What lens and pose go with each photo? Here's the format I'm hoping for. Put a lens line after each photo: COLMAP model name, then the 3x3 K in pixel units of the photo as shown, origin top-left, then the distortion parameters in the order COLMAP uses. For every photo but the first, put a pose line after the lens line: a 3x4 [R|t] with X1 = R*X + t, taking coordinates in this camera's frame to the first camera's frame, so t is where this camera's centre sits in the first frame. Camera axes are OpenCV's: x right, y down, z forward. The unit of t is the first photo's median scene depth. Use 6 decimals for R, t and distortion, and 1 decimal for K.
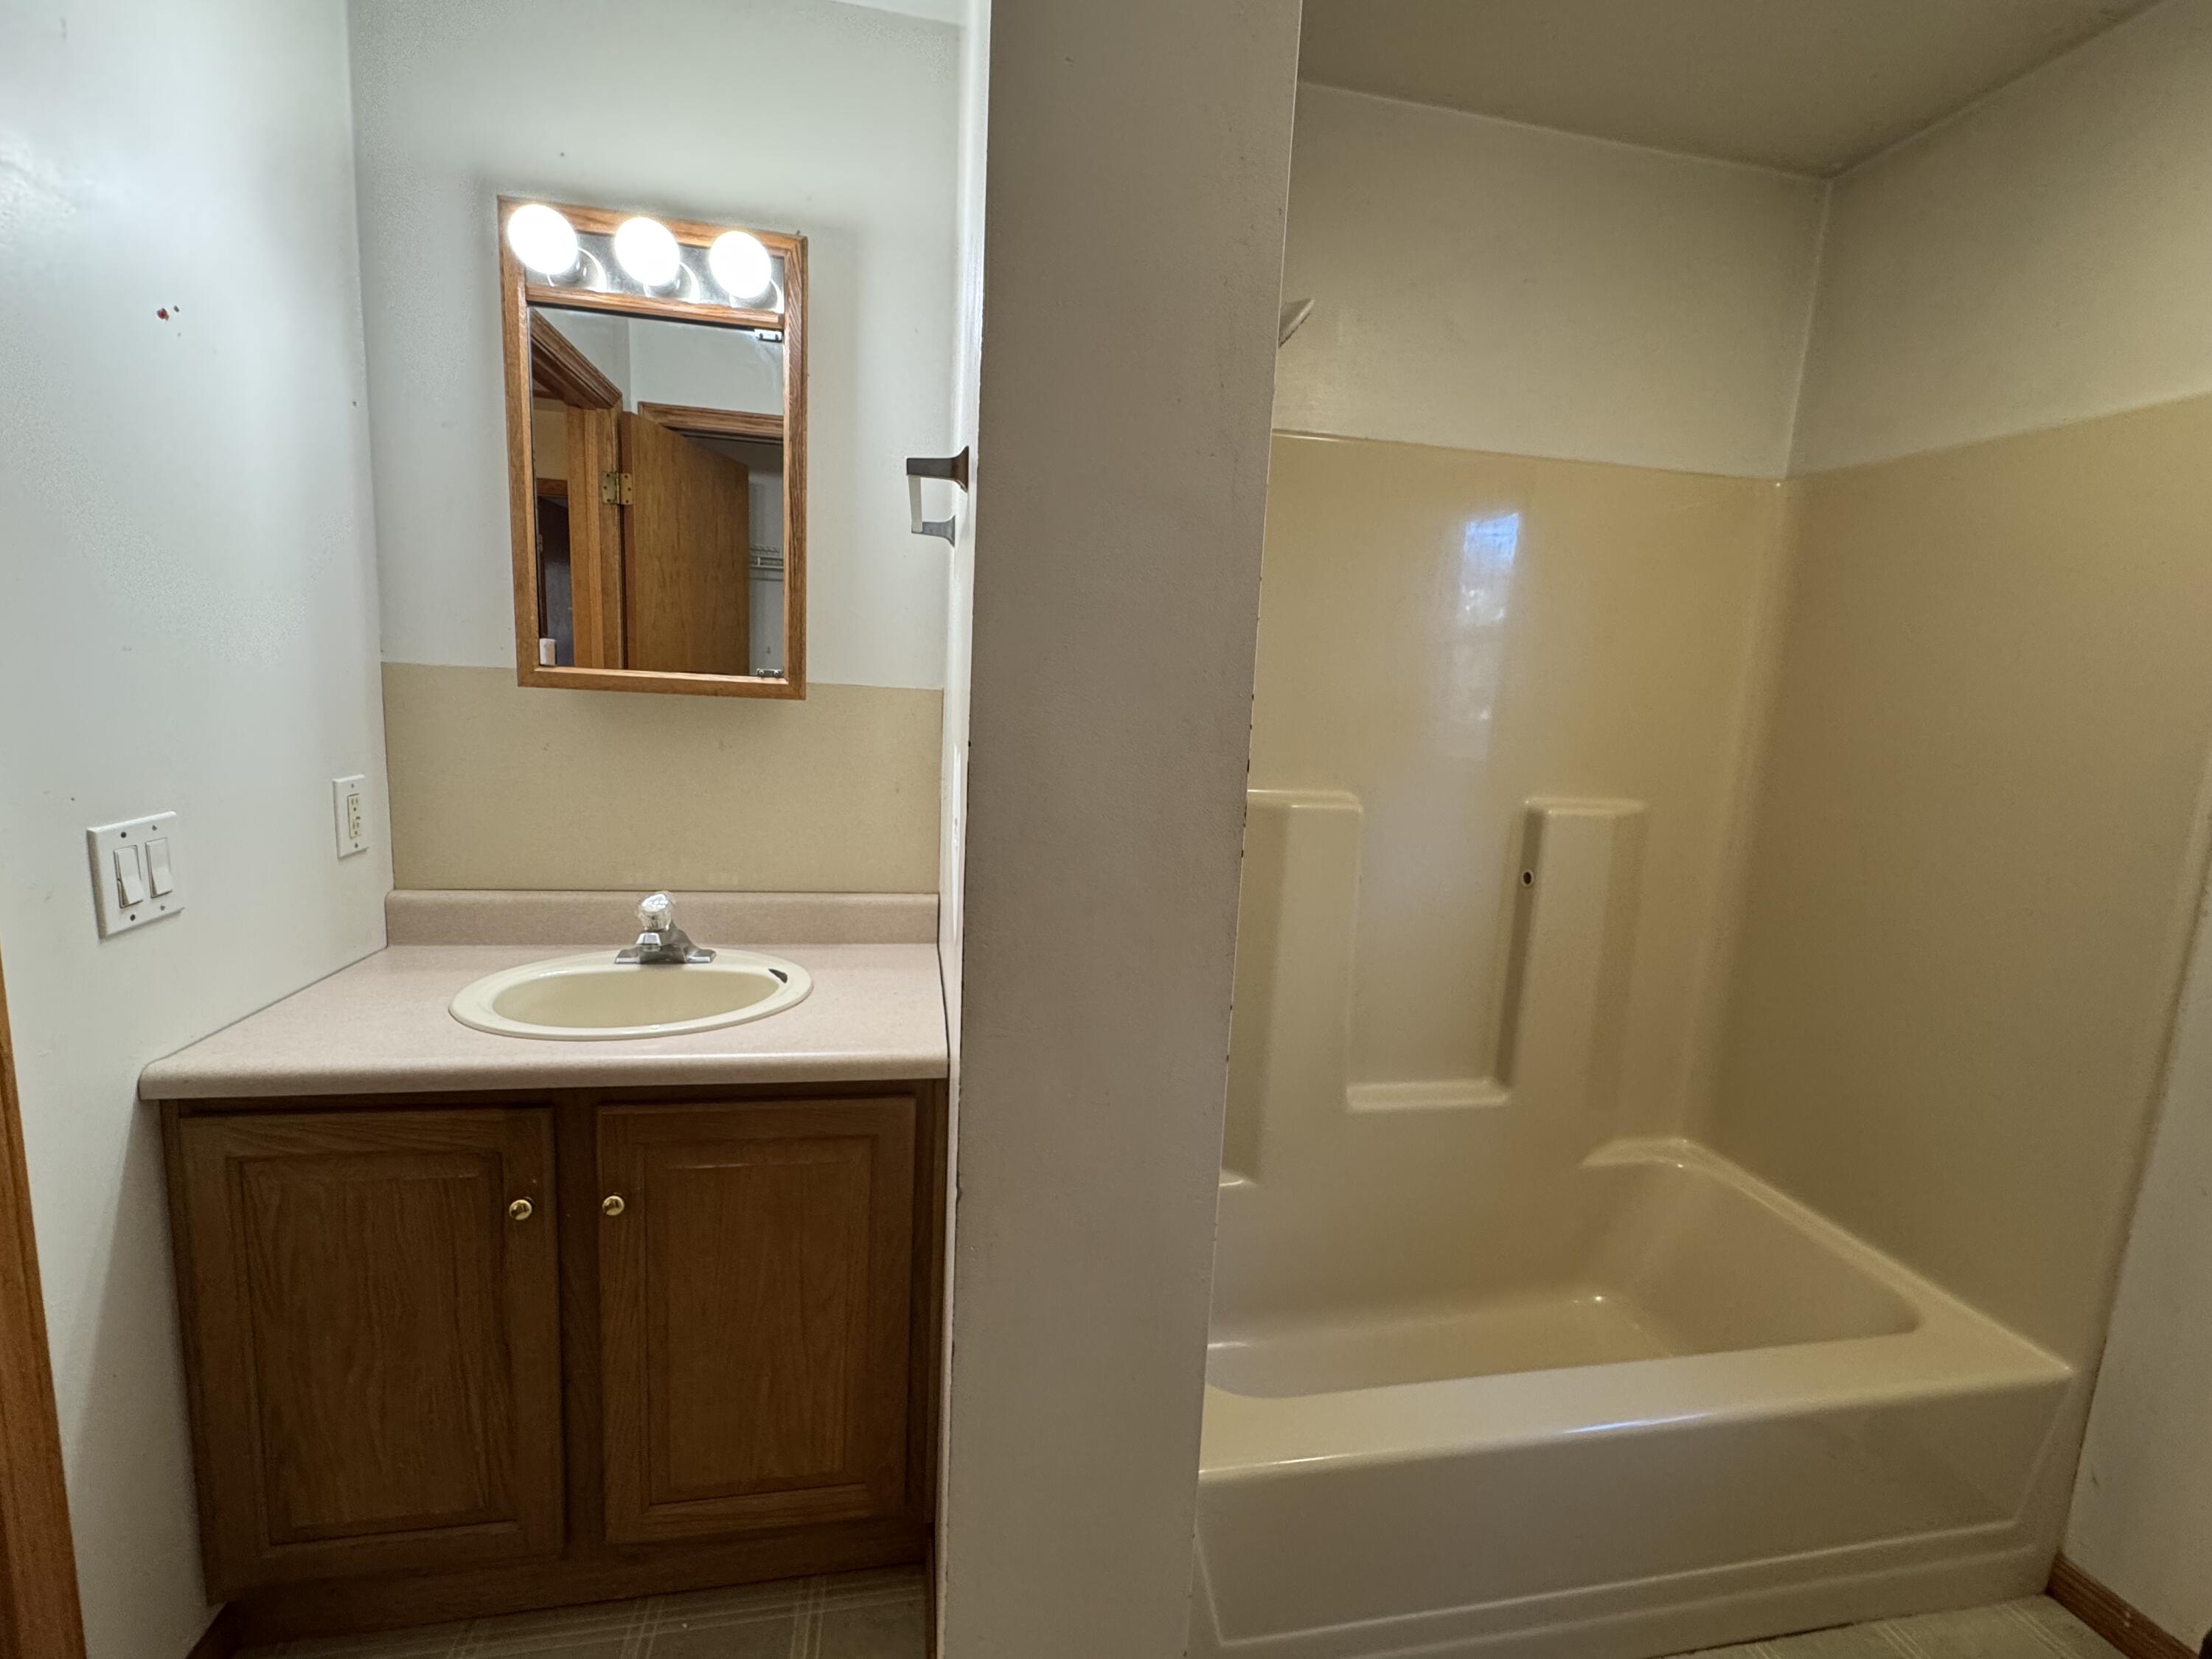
lens RADIAL K [[940.7, 0, 1106.0], [0, 940.7, 829.5], [0, 0, 1]] dist [0.003712, 0.000667]
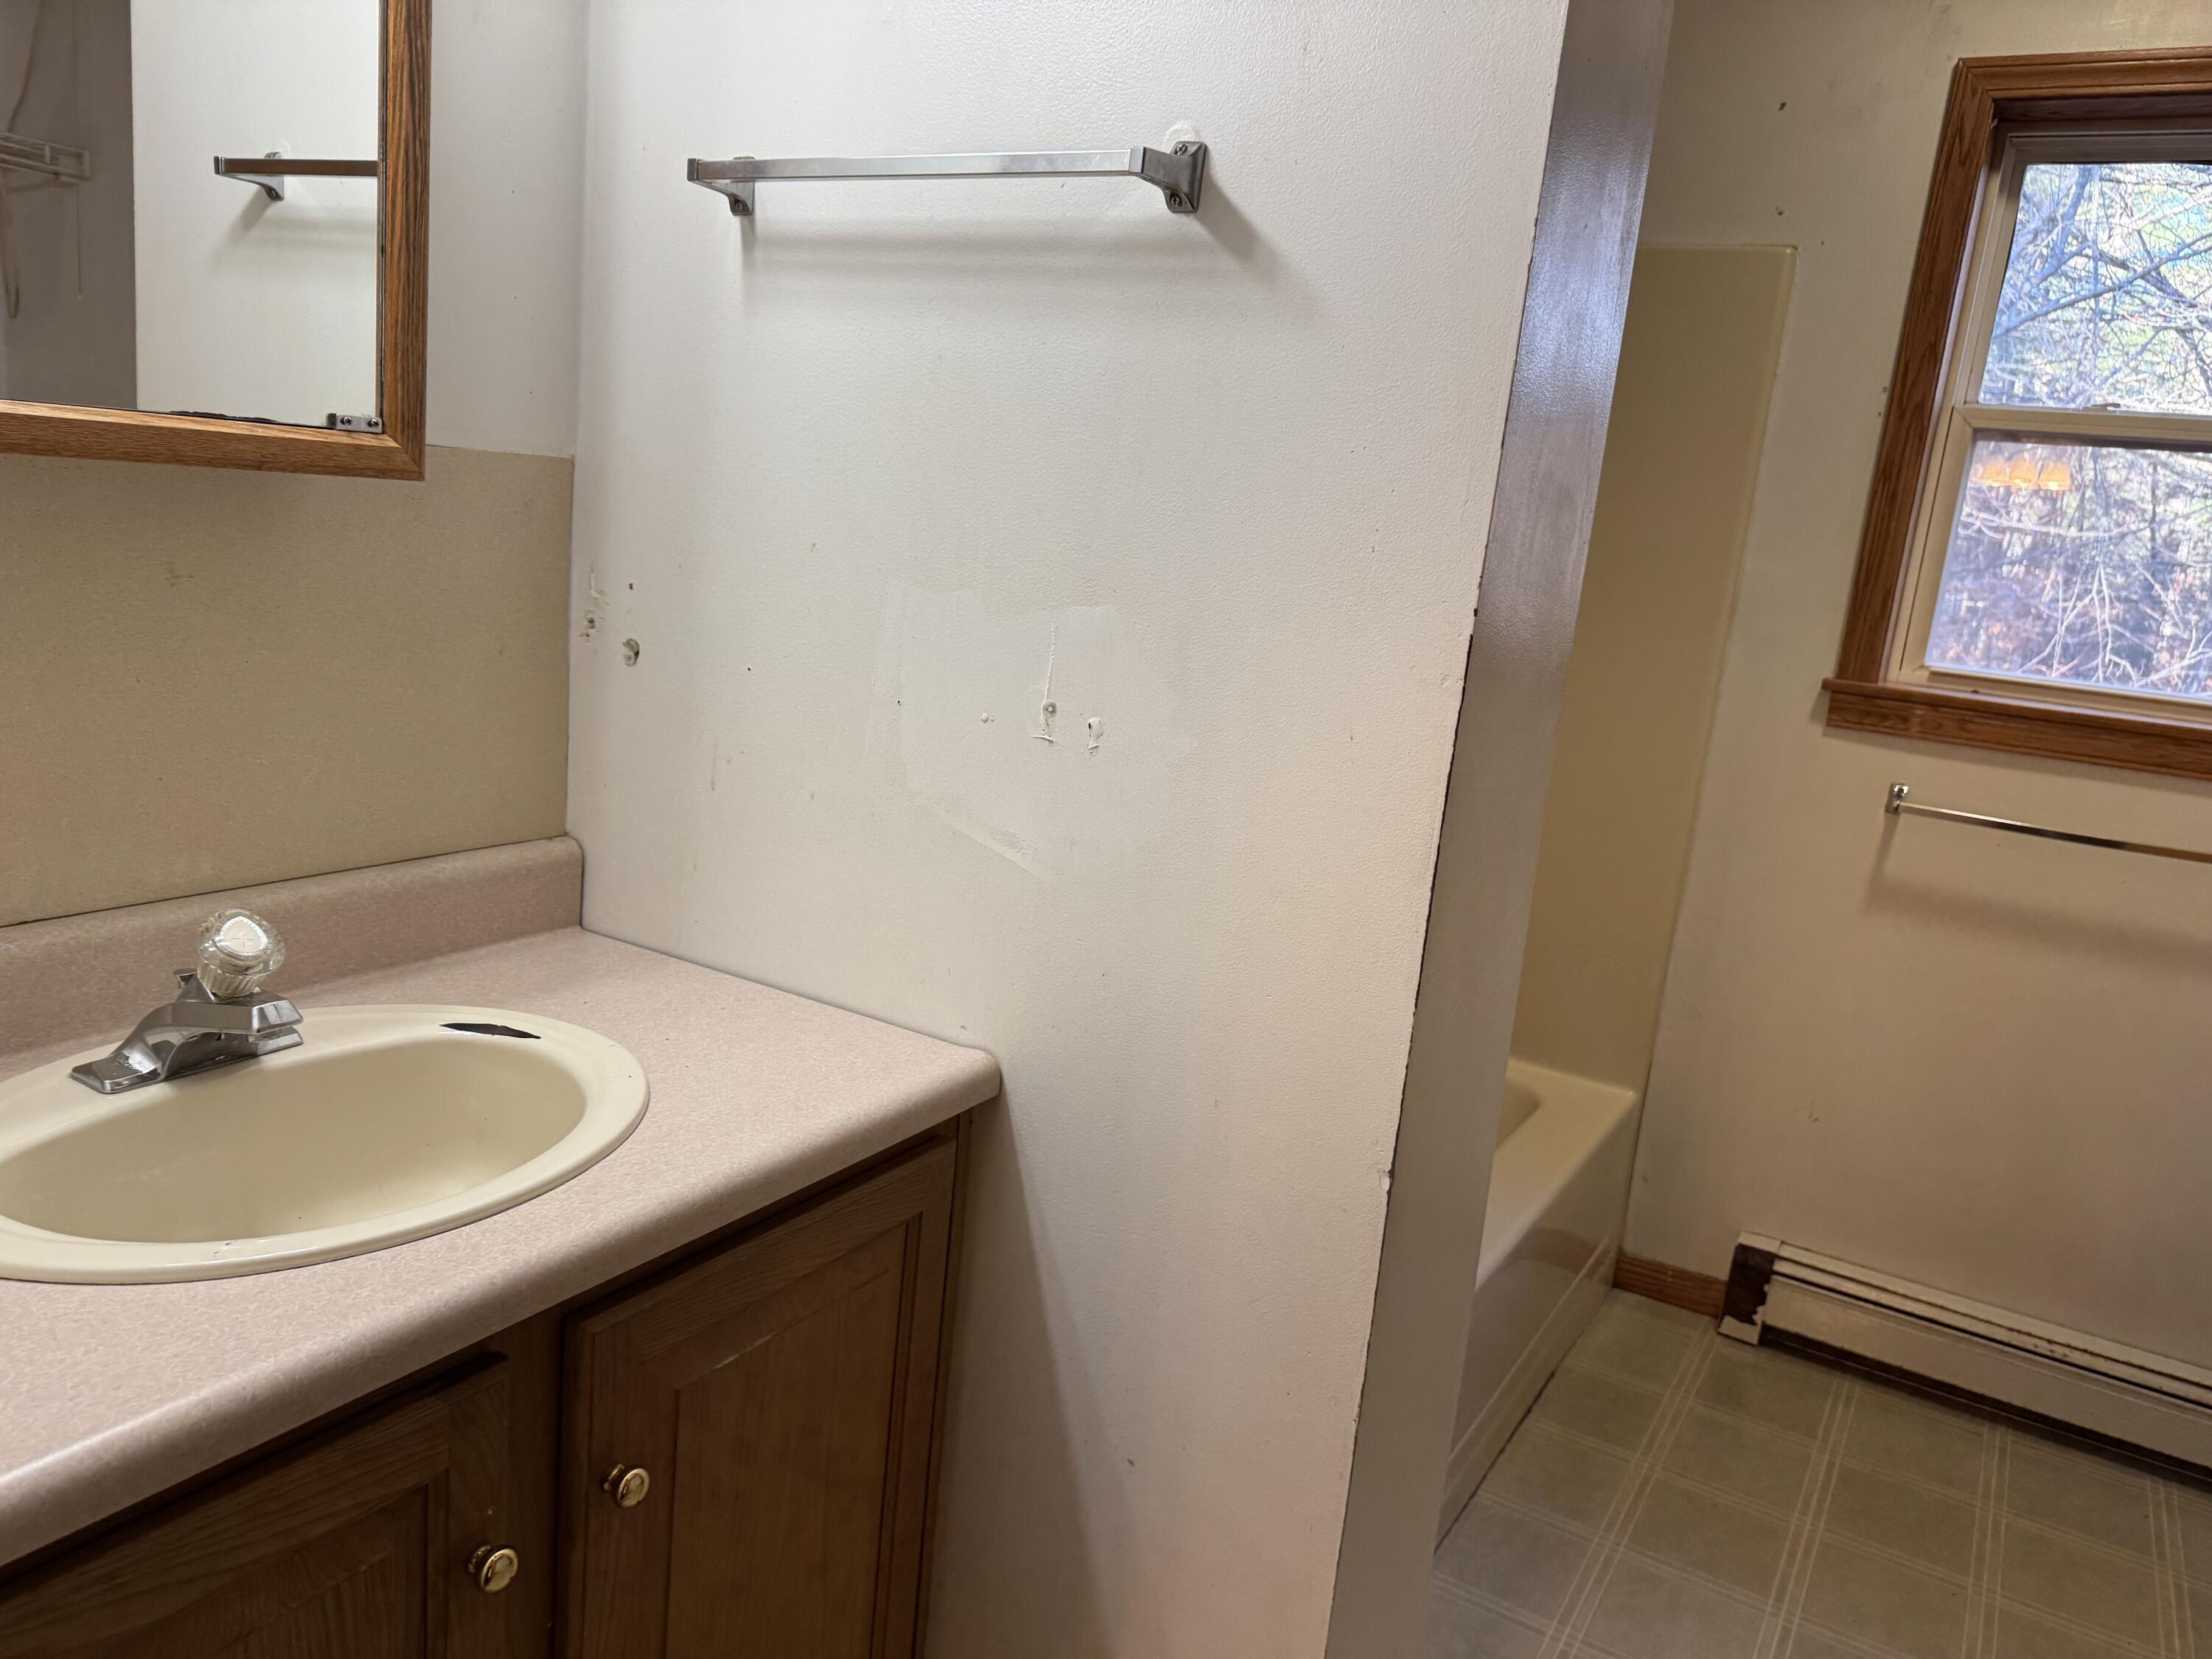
lens RADIAL K [[1542.1, 0, 1092.8], [0, 1542.1, 828.5], [0, 0, 1]] dist [0.082306, -0.093397]
pose [[0.685523, -0.141194, 0.714229, -0.707047], [0.049642, 0.987796, 0.147628, -0.063236], [-0.726357, -0.065747, 0.684166, 0.181379]]
